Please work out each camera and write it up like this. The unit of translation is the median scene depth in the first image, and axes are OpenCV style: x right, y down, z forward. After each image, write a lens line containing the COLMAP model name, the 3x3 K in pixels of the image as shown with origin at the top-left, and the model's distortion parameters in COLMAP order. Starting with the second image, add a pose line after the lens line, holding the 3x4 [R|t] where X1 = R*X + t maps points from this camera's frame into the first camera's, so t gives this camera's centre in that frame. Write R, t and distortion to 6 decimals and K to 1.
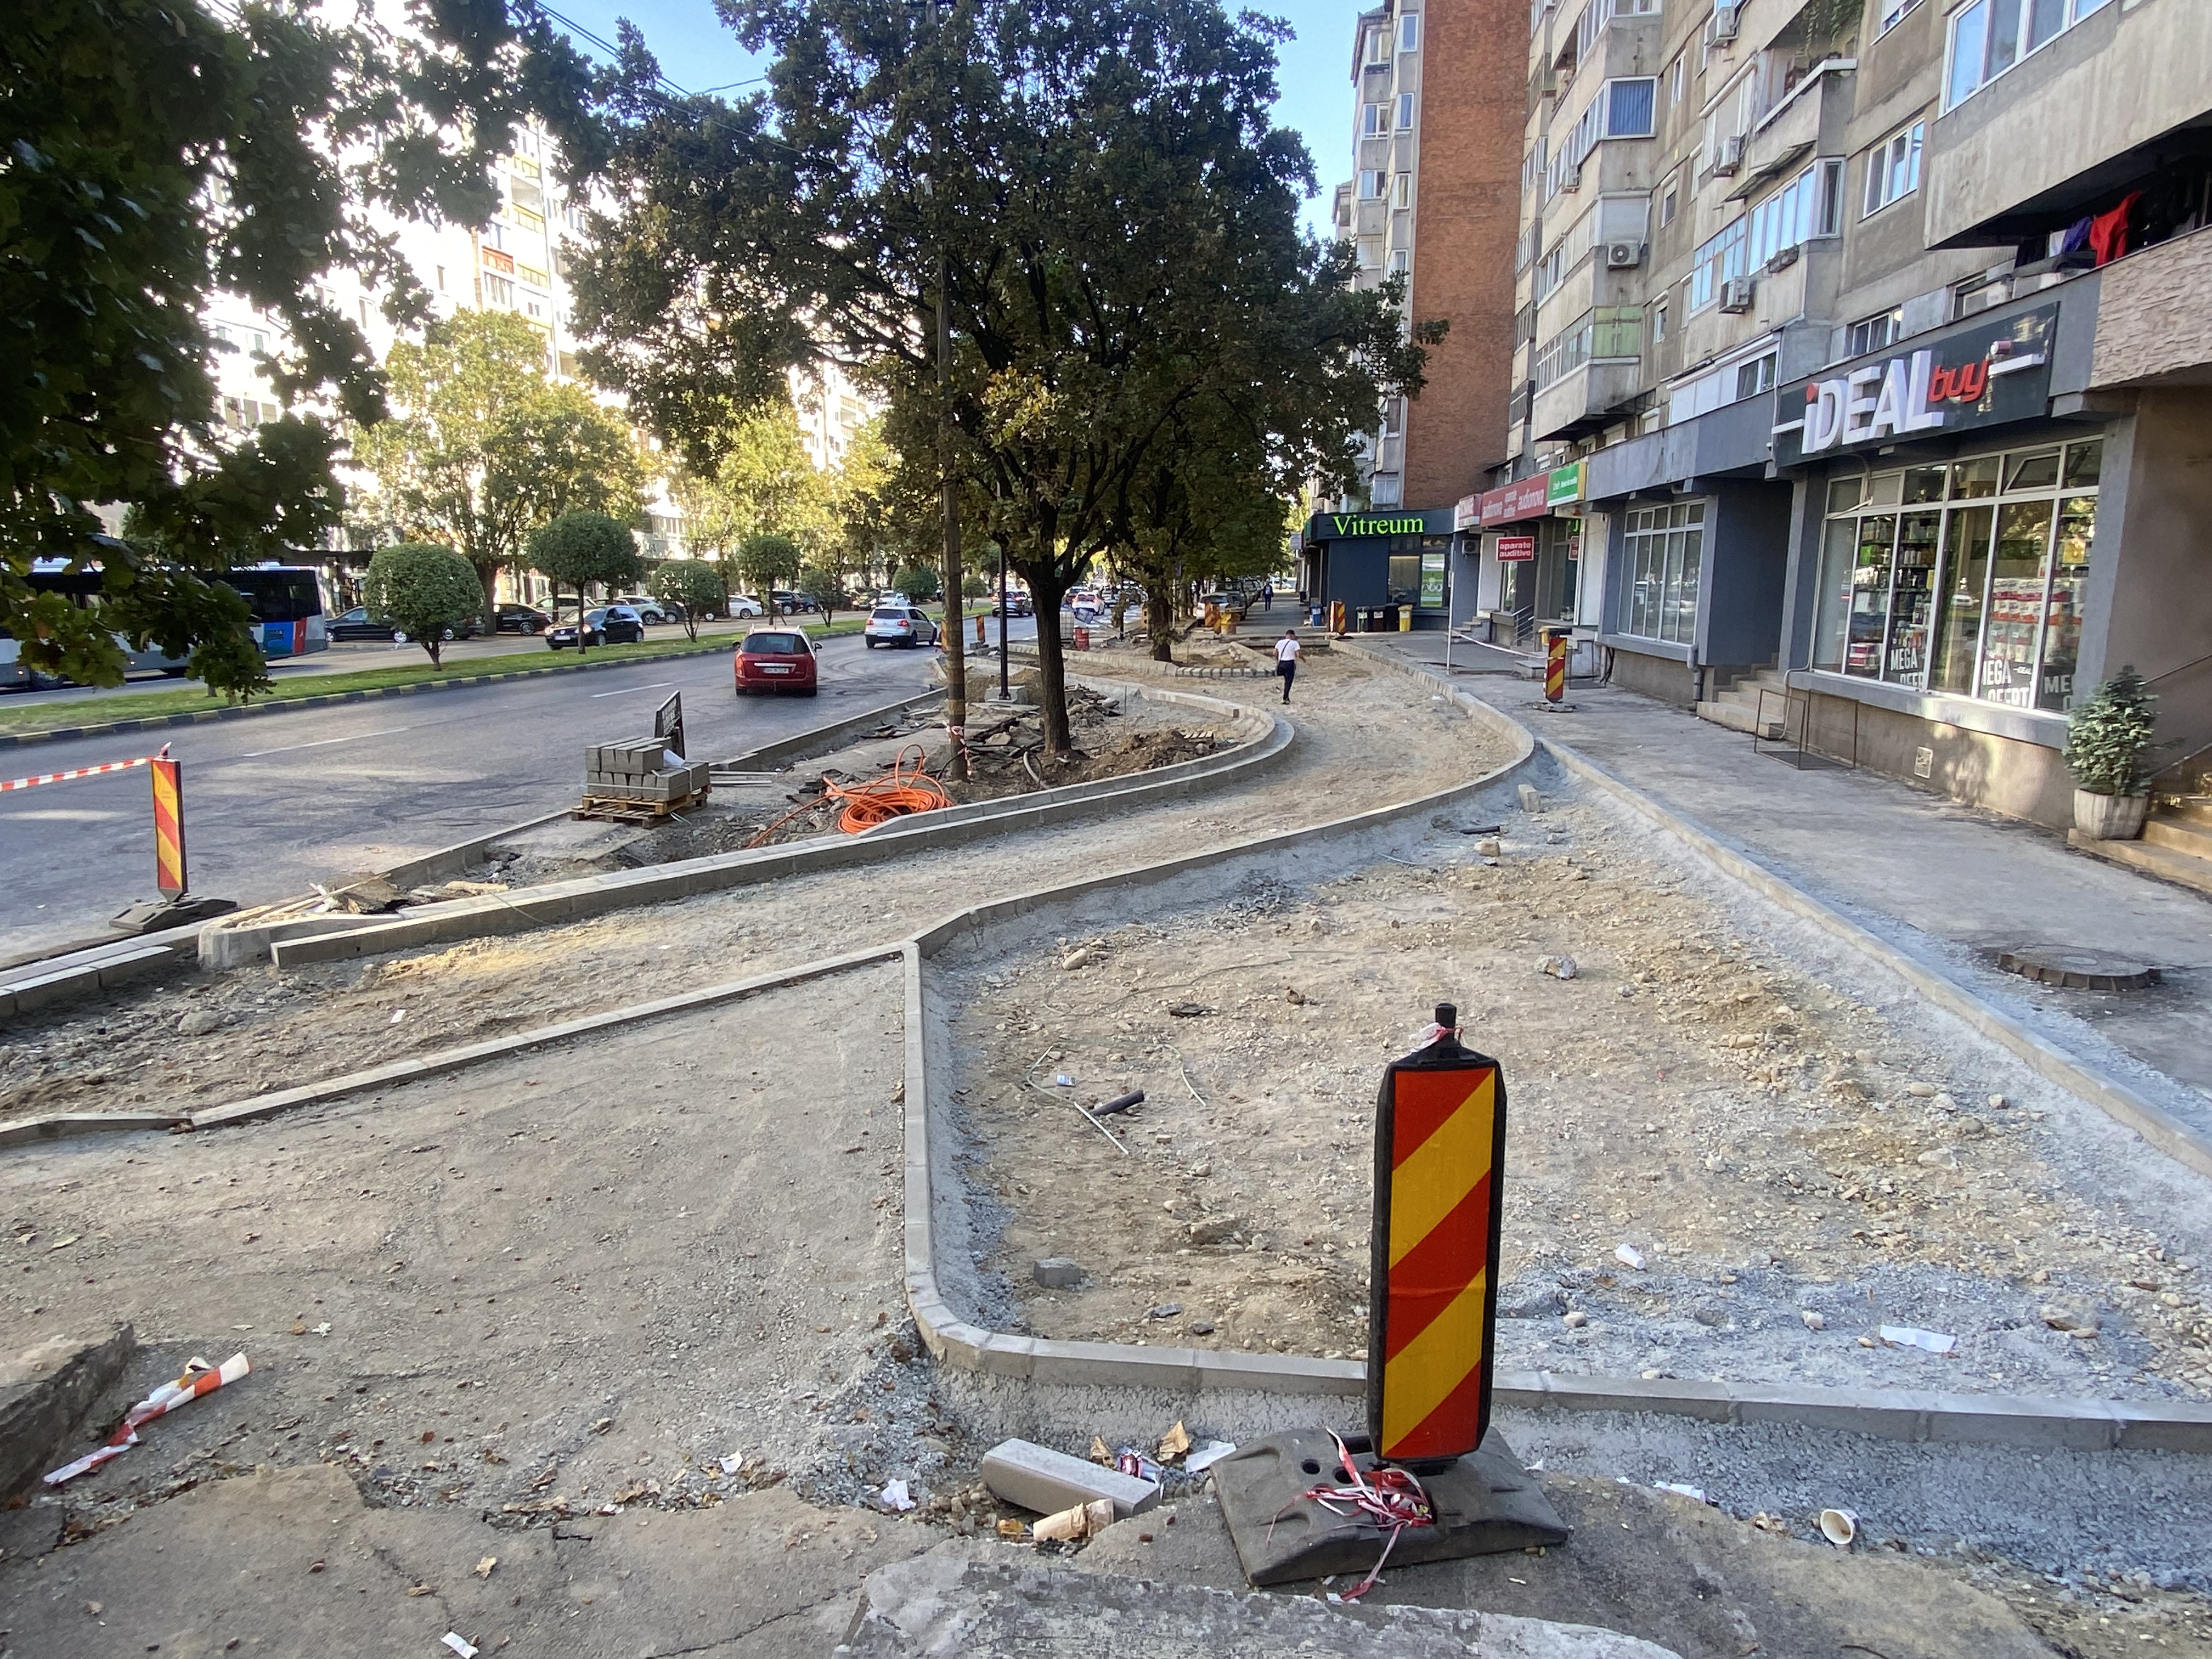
lens RADIAL K [[1285.4, 0, 1103.5], [0, 1285.4, 823.1], [0, 0, 1]] dist [0.021248, -0.020698]
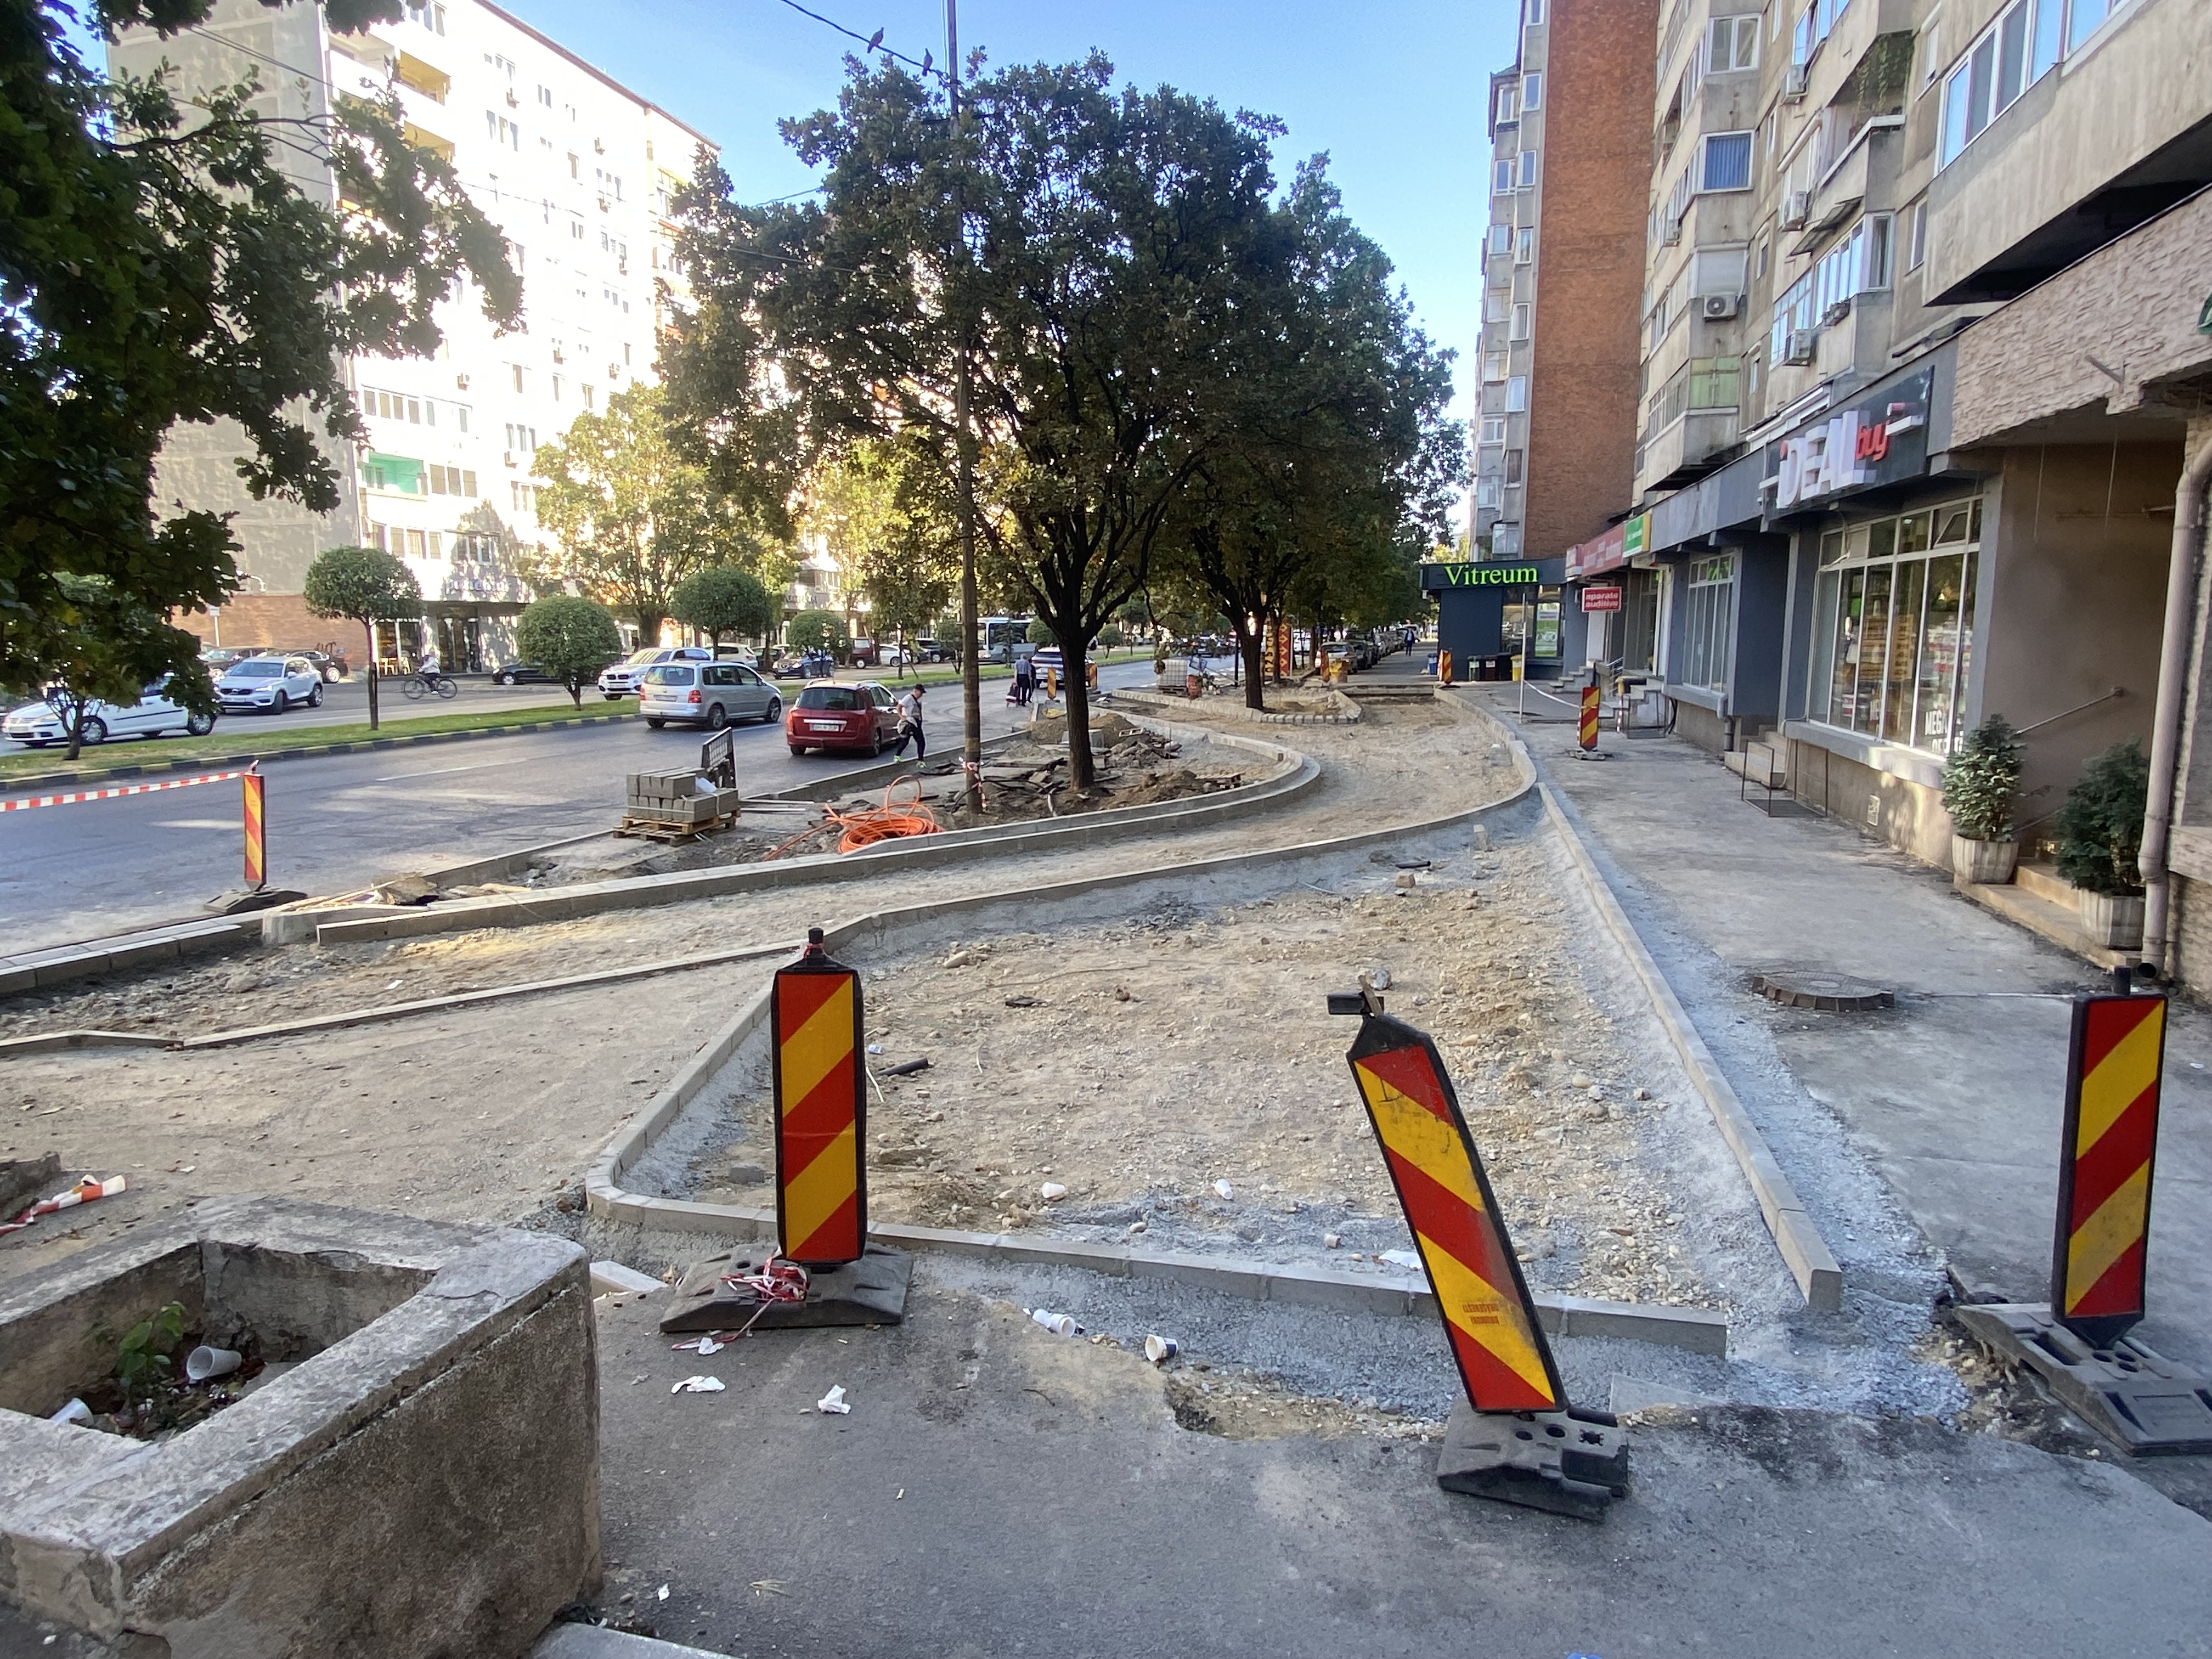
lens RADIAL K [[1285.4, 0, 1105.2], [0, 1285.4, 824.2], [0, 0, 1]] dist [0.021248, -0.020698]
pose [[0.991869, 0.020787, -0.125554, 0.172932], [-0.025371, 0.999065, -0.035017, 0.015427], [0.124708, 0.037918, 0.991469, -0.083858]]
